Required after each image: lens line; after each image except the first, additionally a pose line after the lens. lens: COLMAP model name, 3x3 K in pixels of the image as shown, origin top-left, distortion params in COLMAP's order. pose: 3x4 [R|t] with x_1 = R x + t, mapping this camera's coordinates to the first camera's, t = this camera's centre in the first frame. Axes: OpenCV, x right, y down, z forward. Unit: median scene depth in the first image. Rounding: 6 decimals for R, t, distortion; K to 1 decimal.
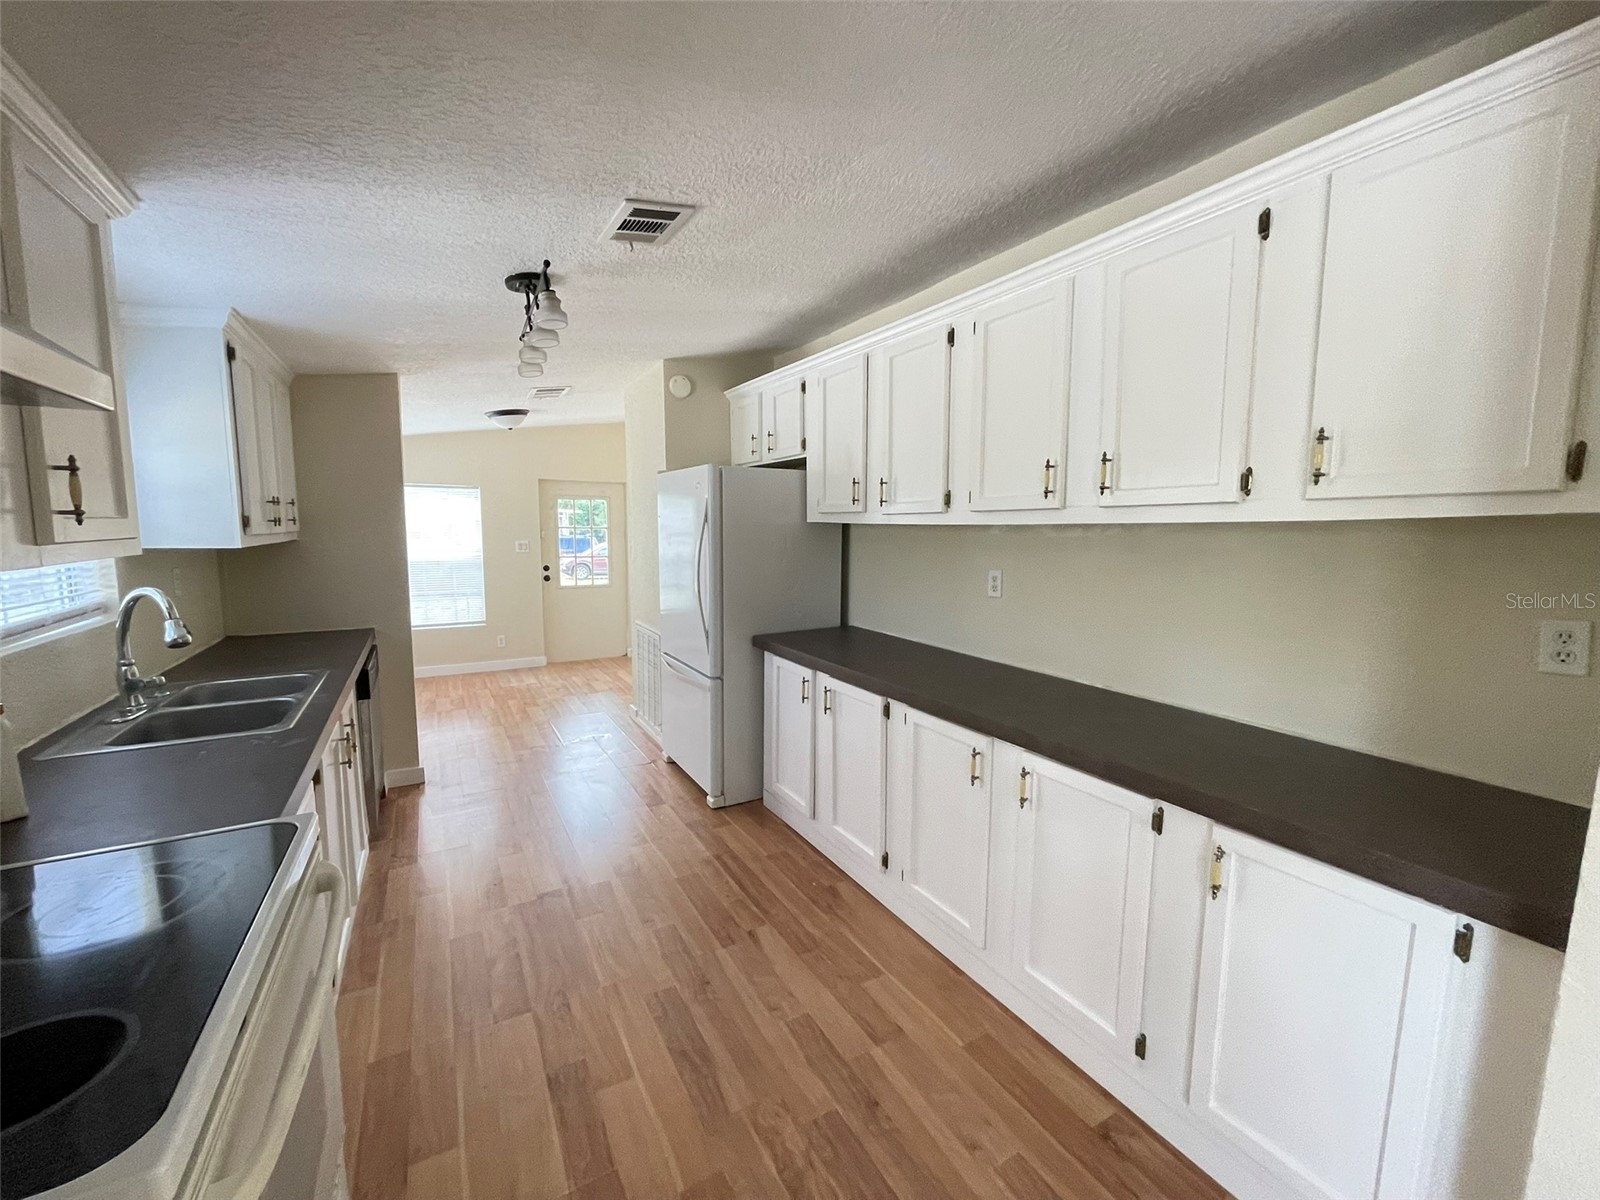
lens RADIAL K [[648.5, 0, 792.4], [0, 648.5, 603.9], [0, 0, 1]] dist [-0.004674, 0.000109]
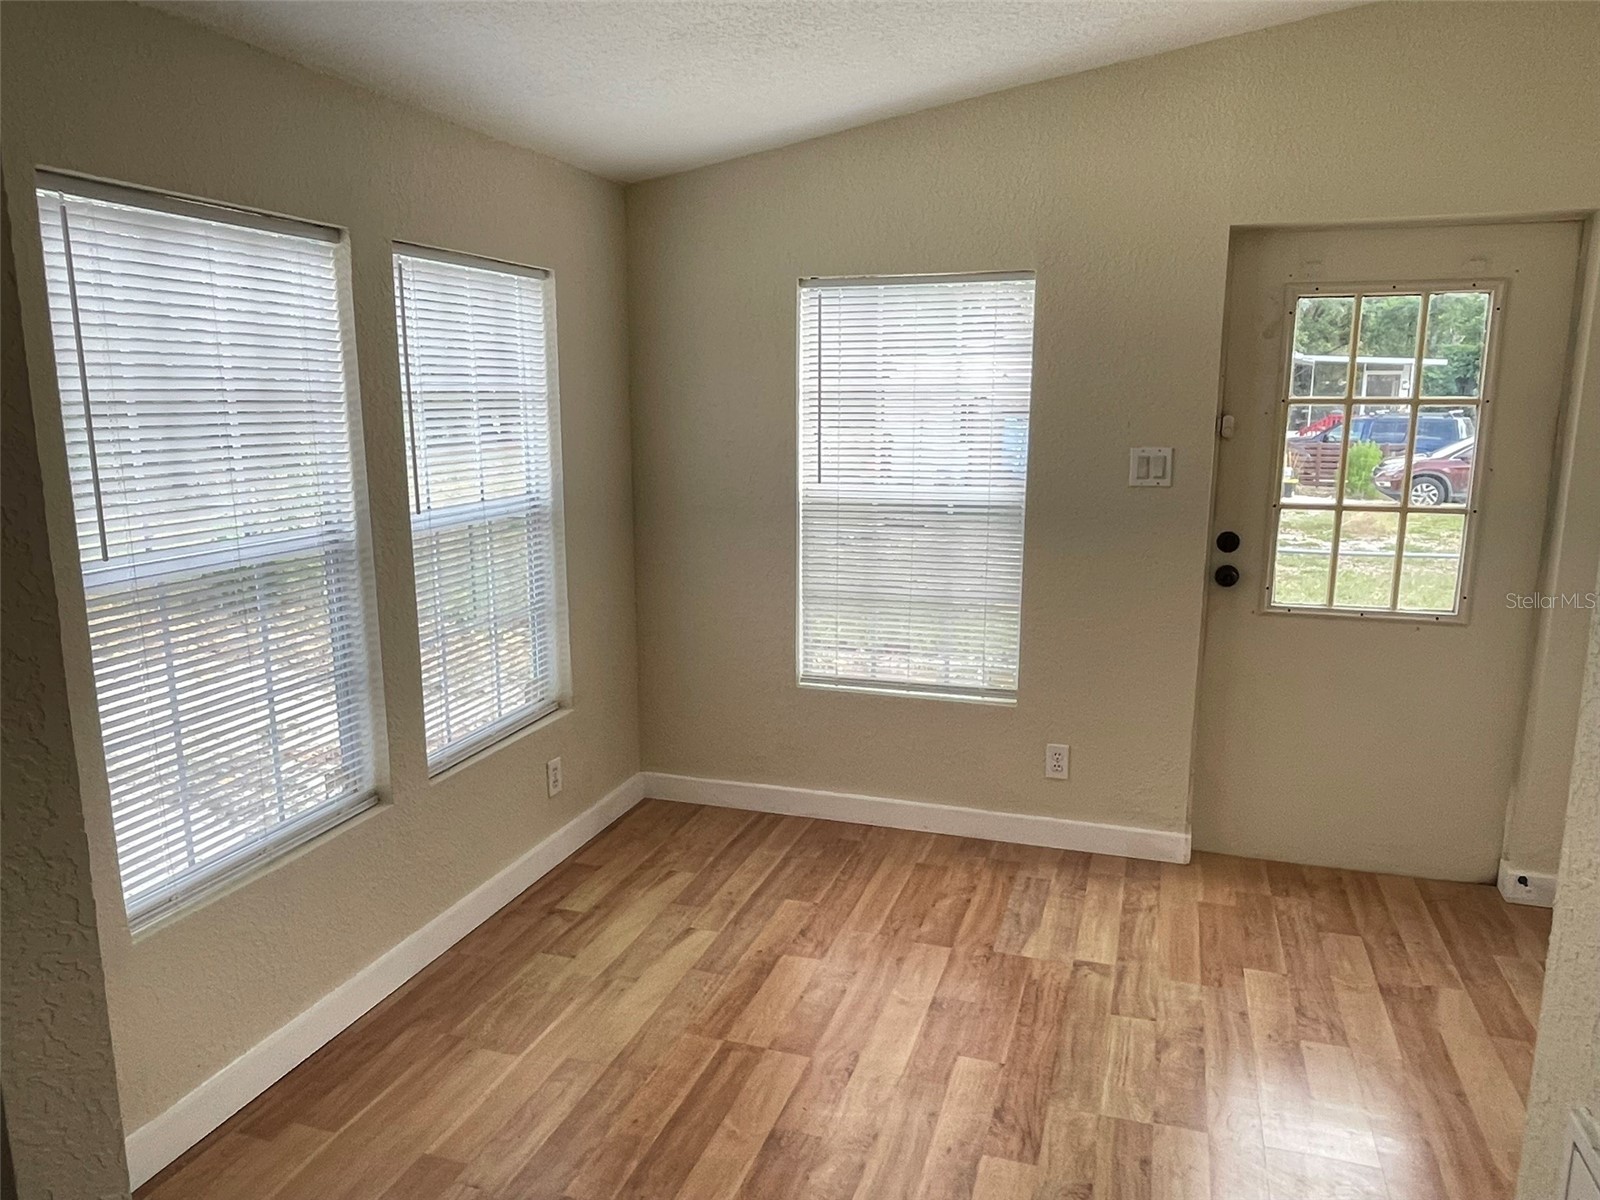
lens RADIAL K [[1085.9, 0, 790.9], [0, 1085.9, 612.8], [0, 0, 1]] dist [-0.000272, -0.001928]
pose [[0.656874, 0.136009, -0.741632, -0.295756], [-0.076034, 0.990531, 0.114311, -0.136508], [0.750157, -0.018699, 0.660995, 1.109891]]
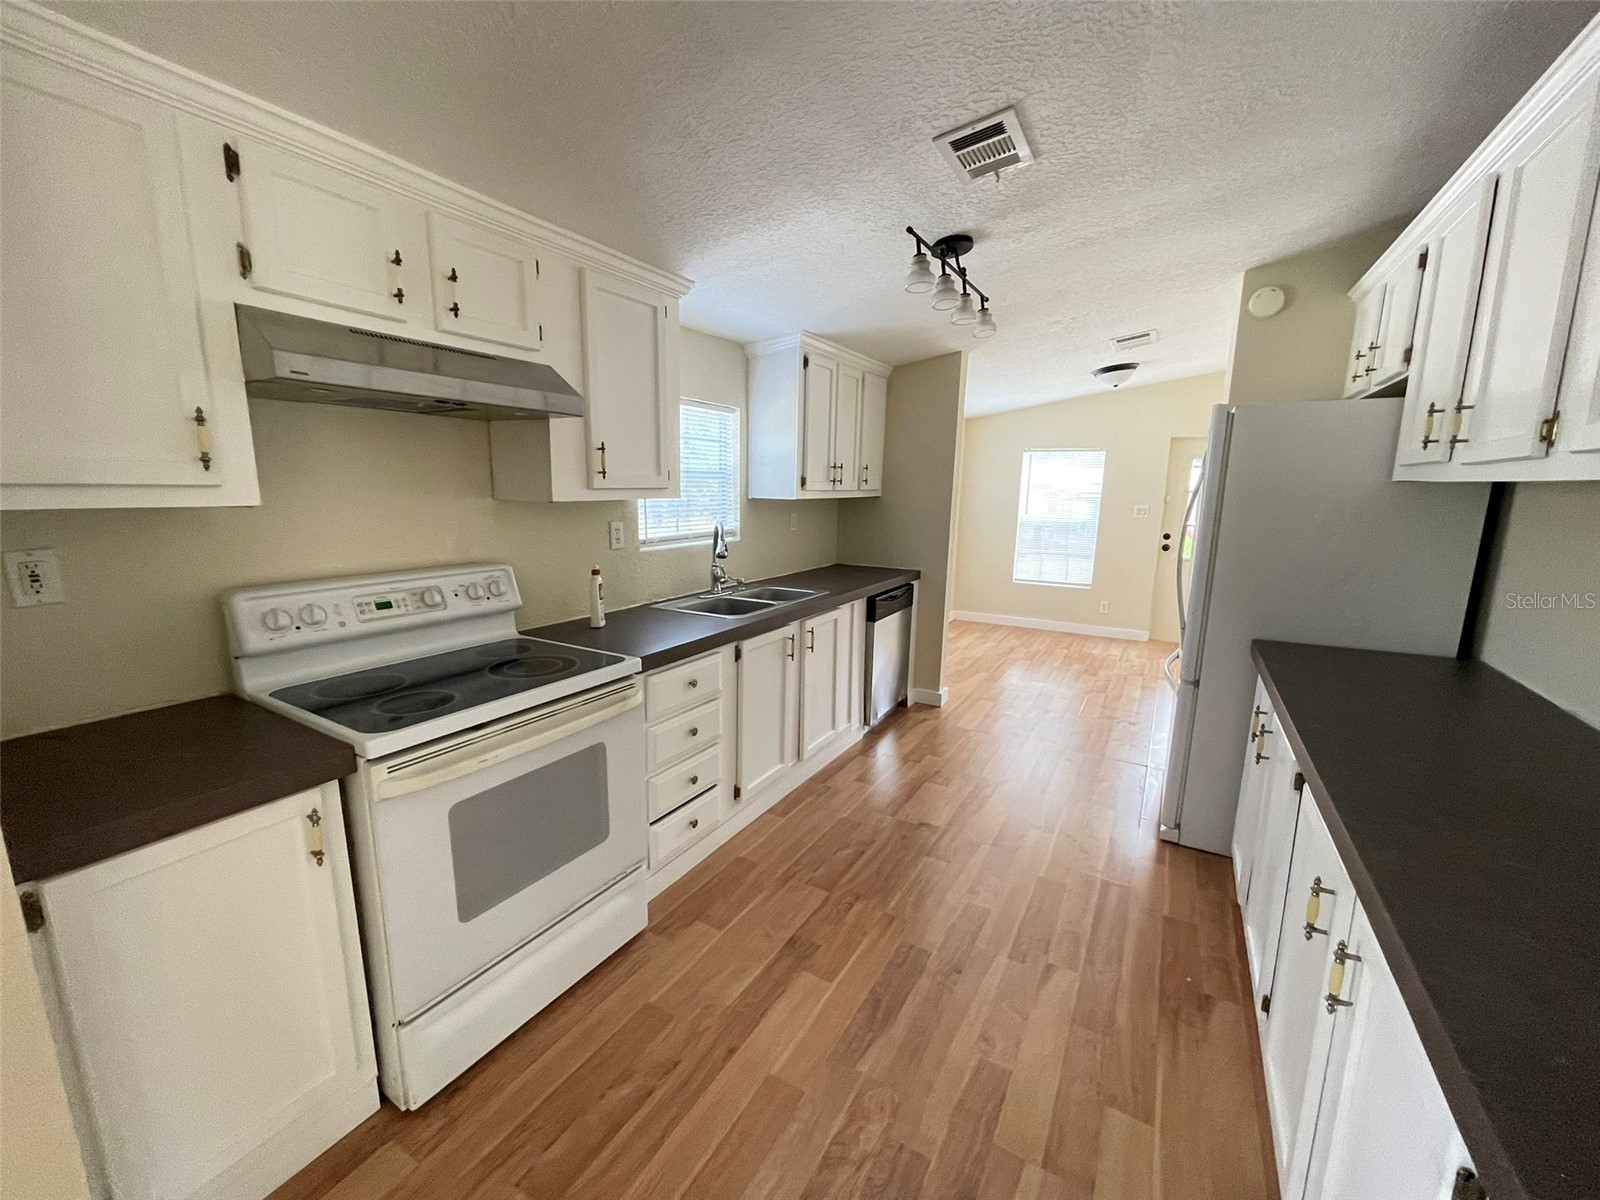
lens RADIAL K [[648.5, 0, 799.3], [0, 648.5, 603.5], [0, 0, 1]] dist [-0.004674, 0.000109]
pose [[0.493688, 0.155878, -0.855555, 0.332598], [-0.113297, 0.986948, 0.114441, -0.016849], [0.862227, 0.040434, 0.504905, 0.212295]]
